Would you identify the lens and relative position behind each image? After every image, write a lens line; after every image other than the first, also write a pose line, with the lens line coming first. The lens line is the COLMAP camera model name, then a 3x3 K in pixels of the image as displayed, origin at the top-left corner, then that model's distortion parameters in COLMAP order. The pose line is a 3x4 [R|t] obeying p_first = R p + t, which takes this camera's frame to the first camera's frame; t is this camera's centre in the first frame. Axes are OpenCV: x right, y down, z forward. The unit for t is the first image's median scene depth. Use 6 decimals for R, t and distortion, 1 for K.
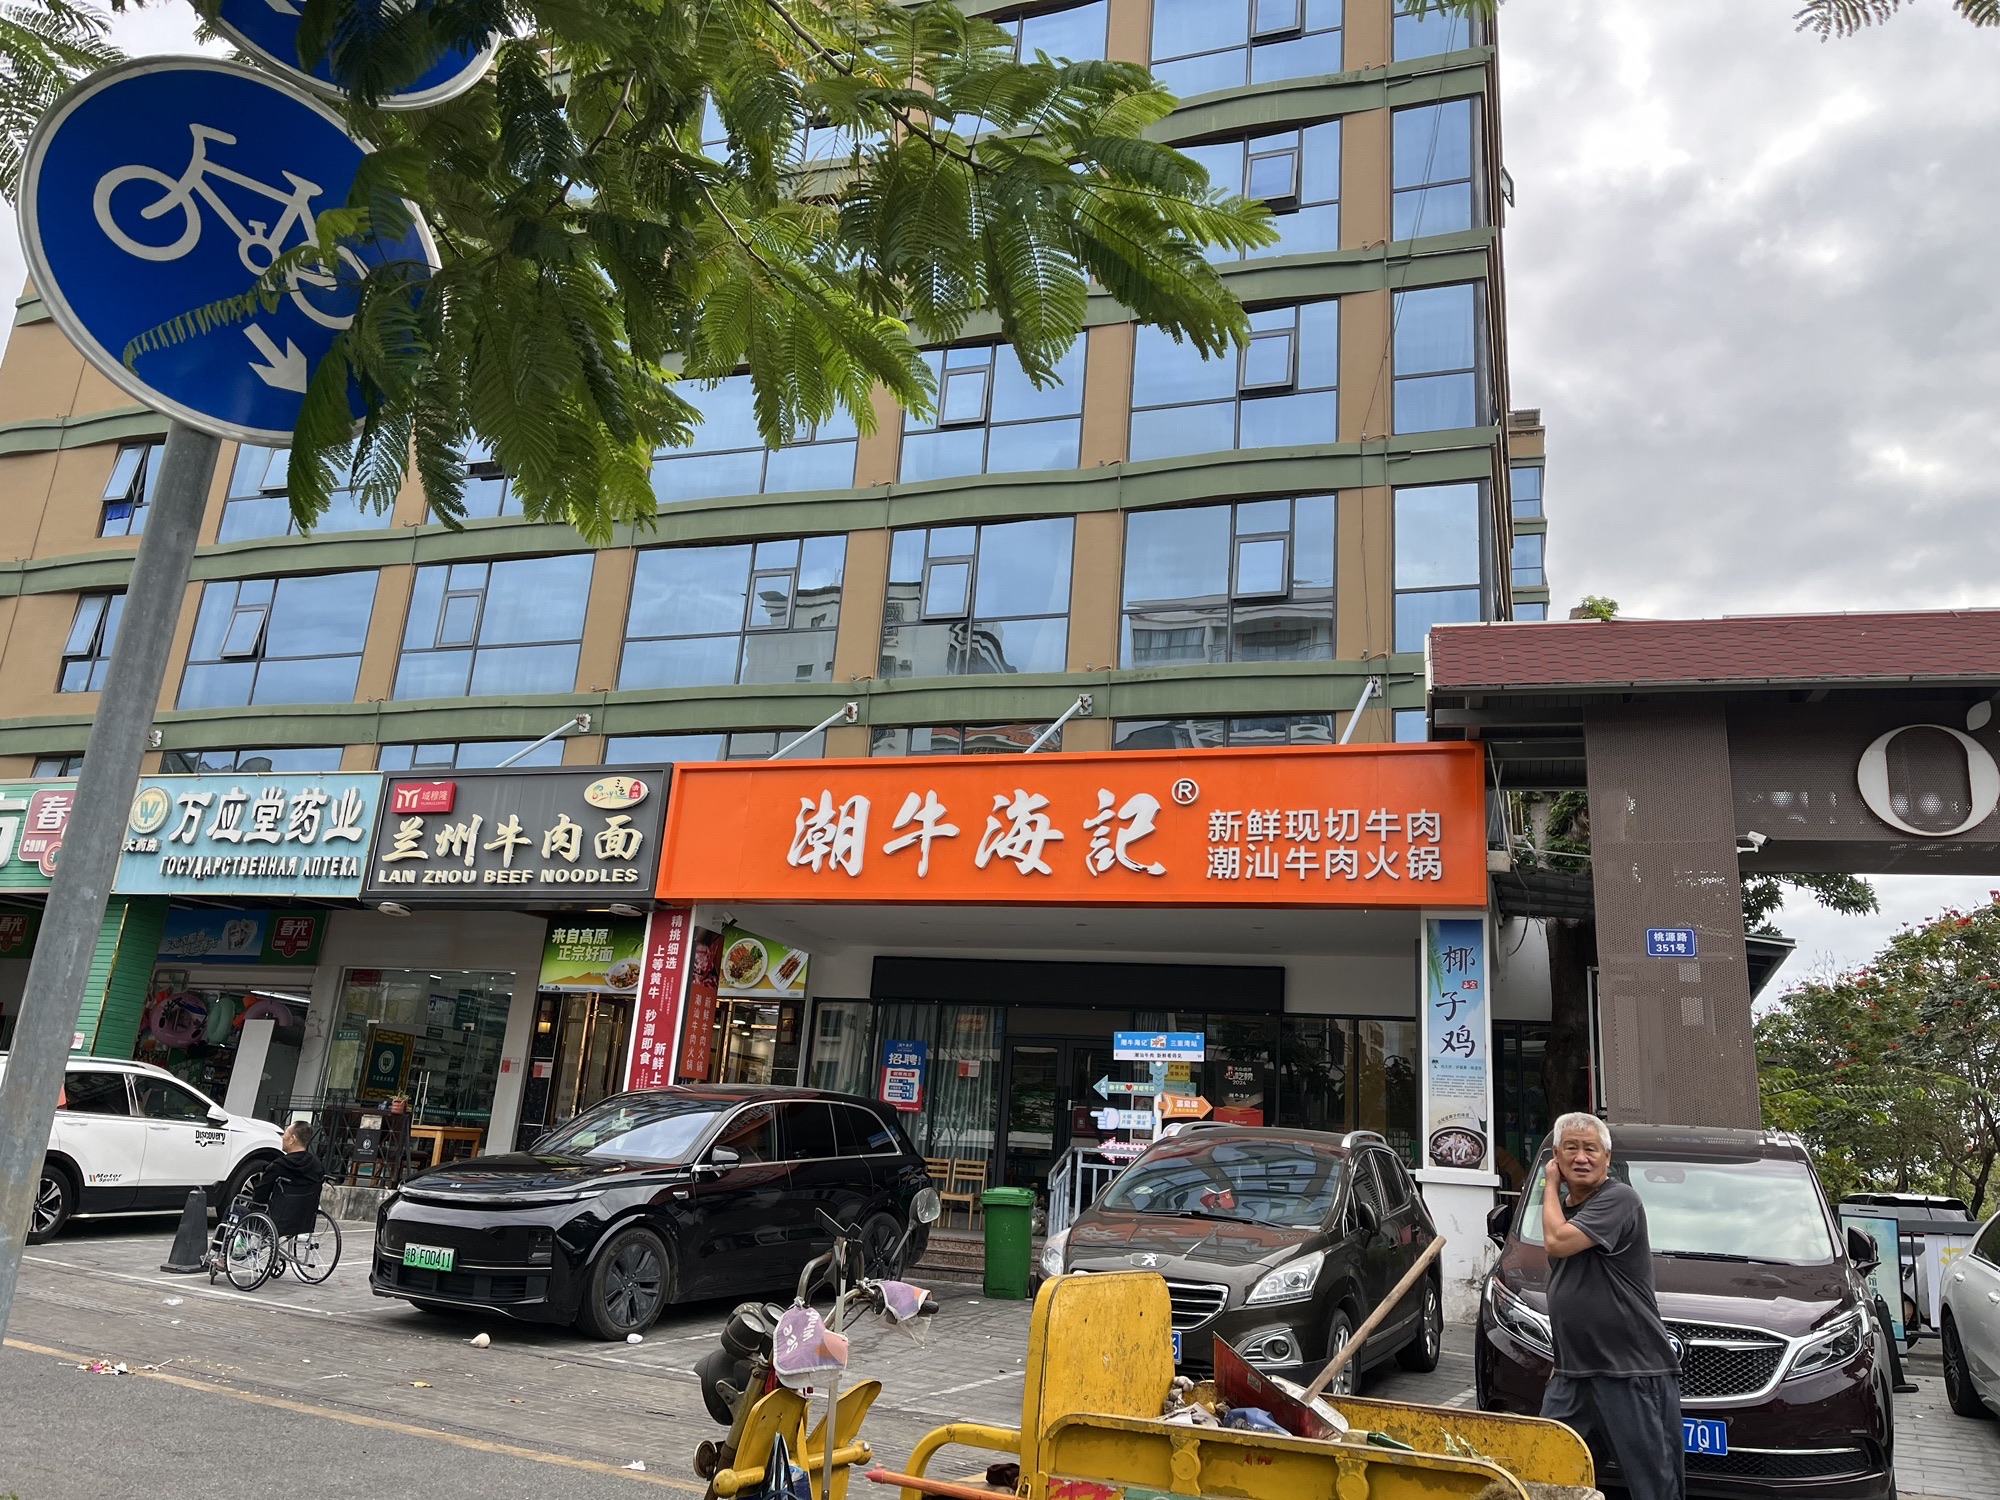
lens RADIAL K [[1507.1, 0, 1000.3], [0, 1507.1, 737.8], [0, 0, 1]] dist [0.039718, -0.006618]
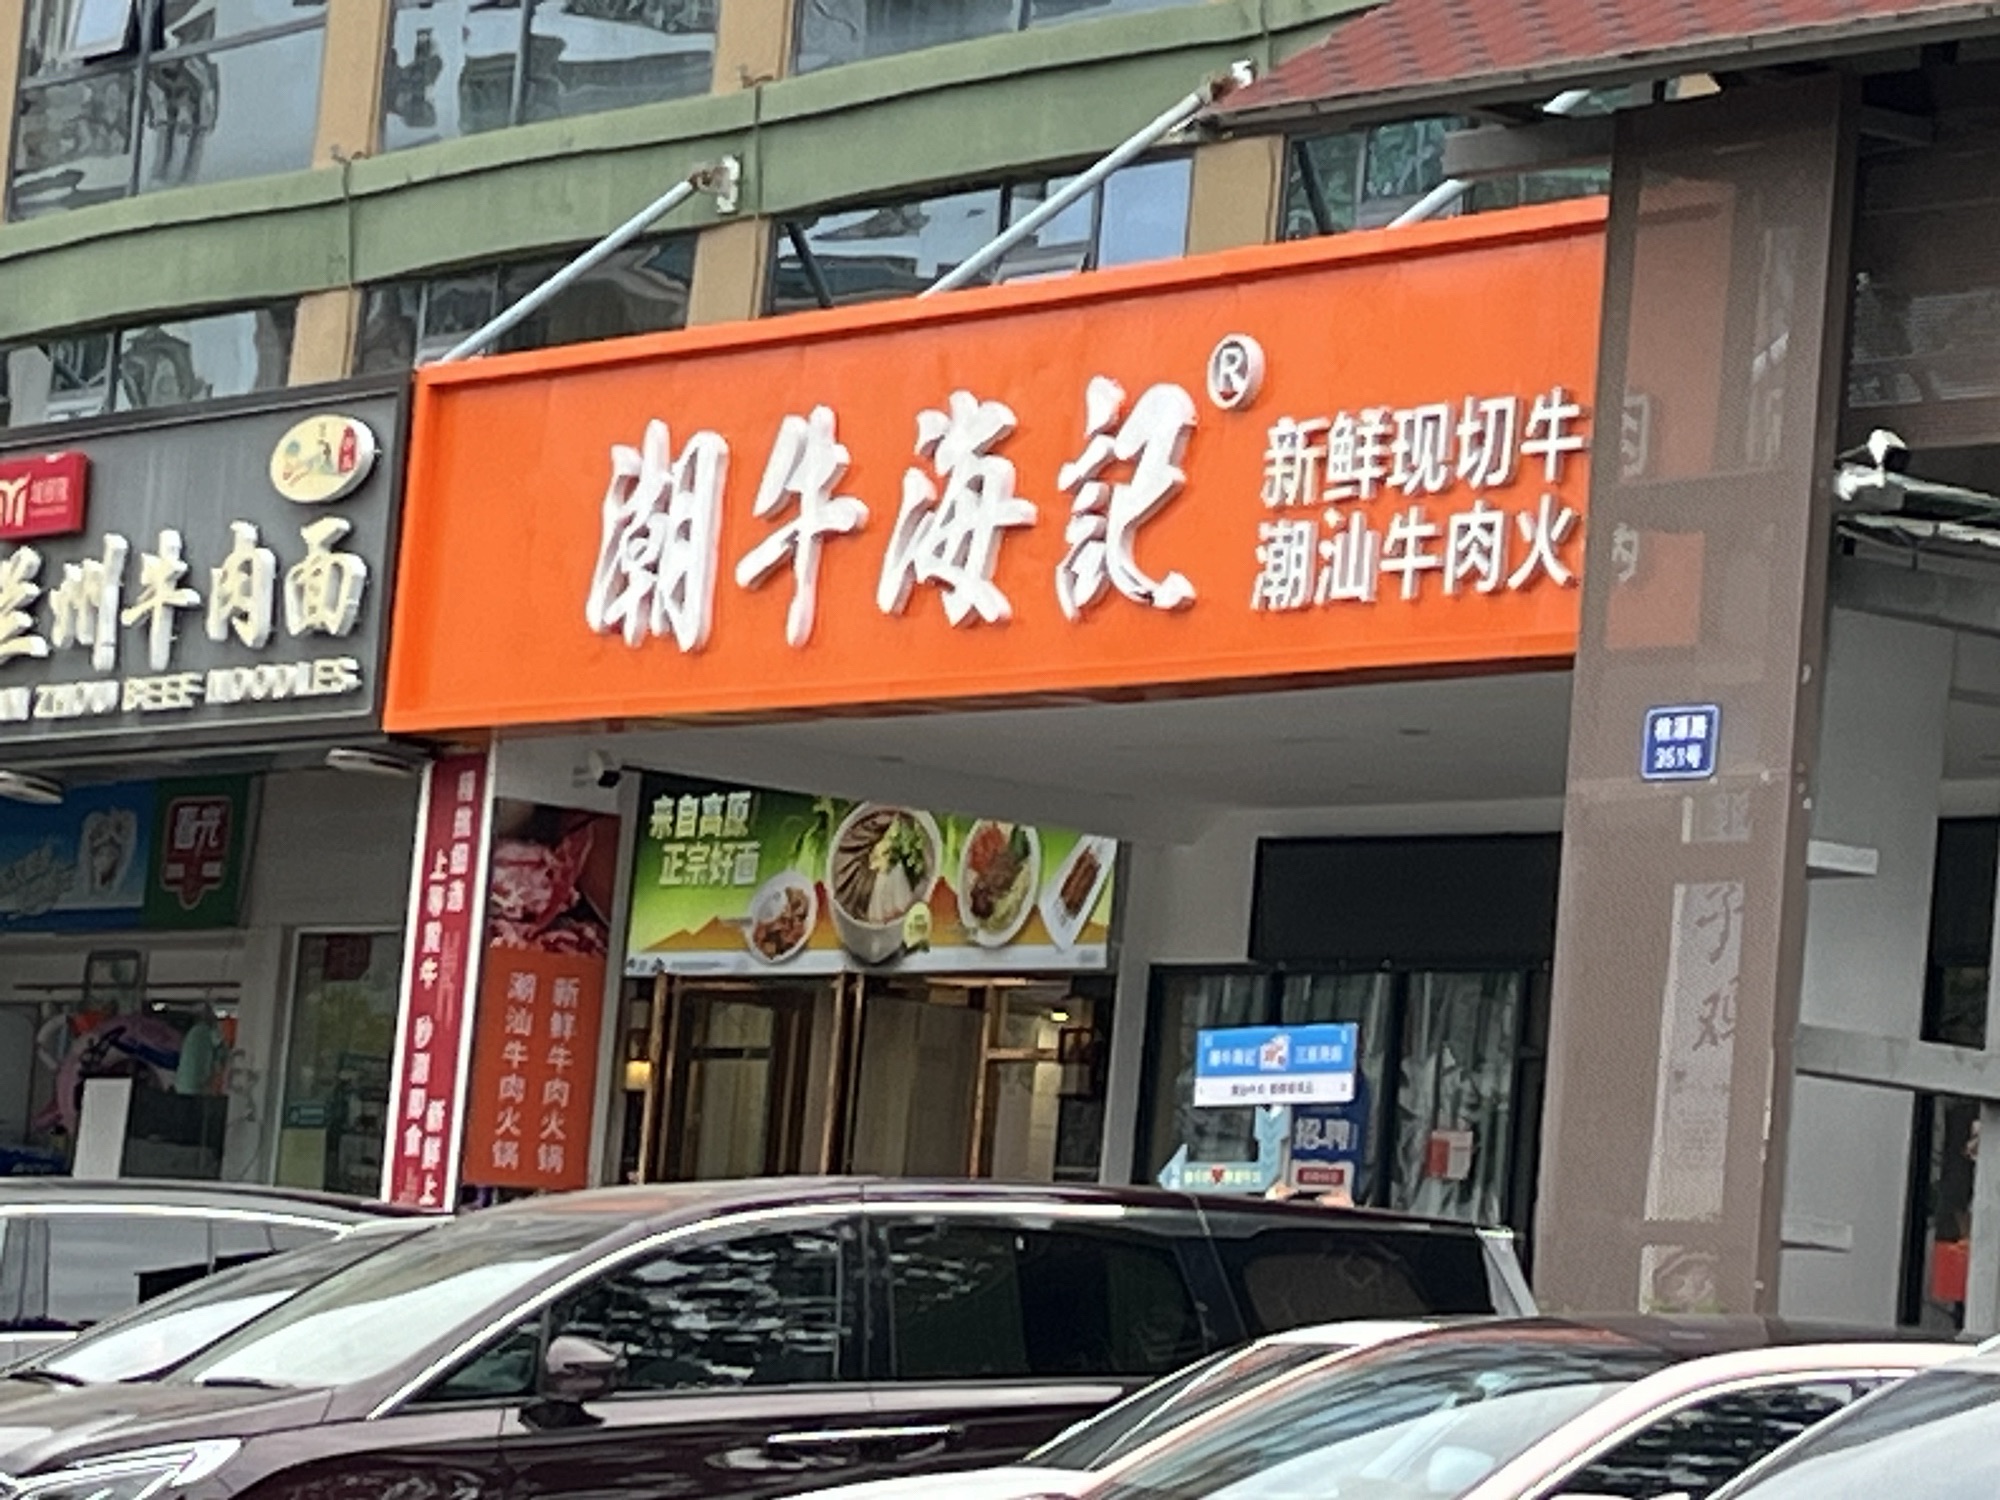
lens RADIAL K [[7531.4, 0, 1000.6], [0, 7531.4, 751.4], [0, 0, 1]] dist [0.396920, 0.000000]
pose [[0.807965, -0.057641, -0.586405, 1.030674], [0.138263, 0.985964, 0.093587, -0.047067], [0.572779, -0.156693, 0.804594, -0.456658]]
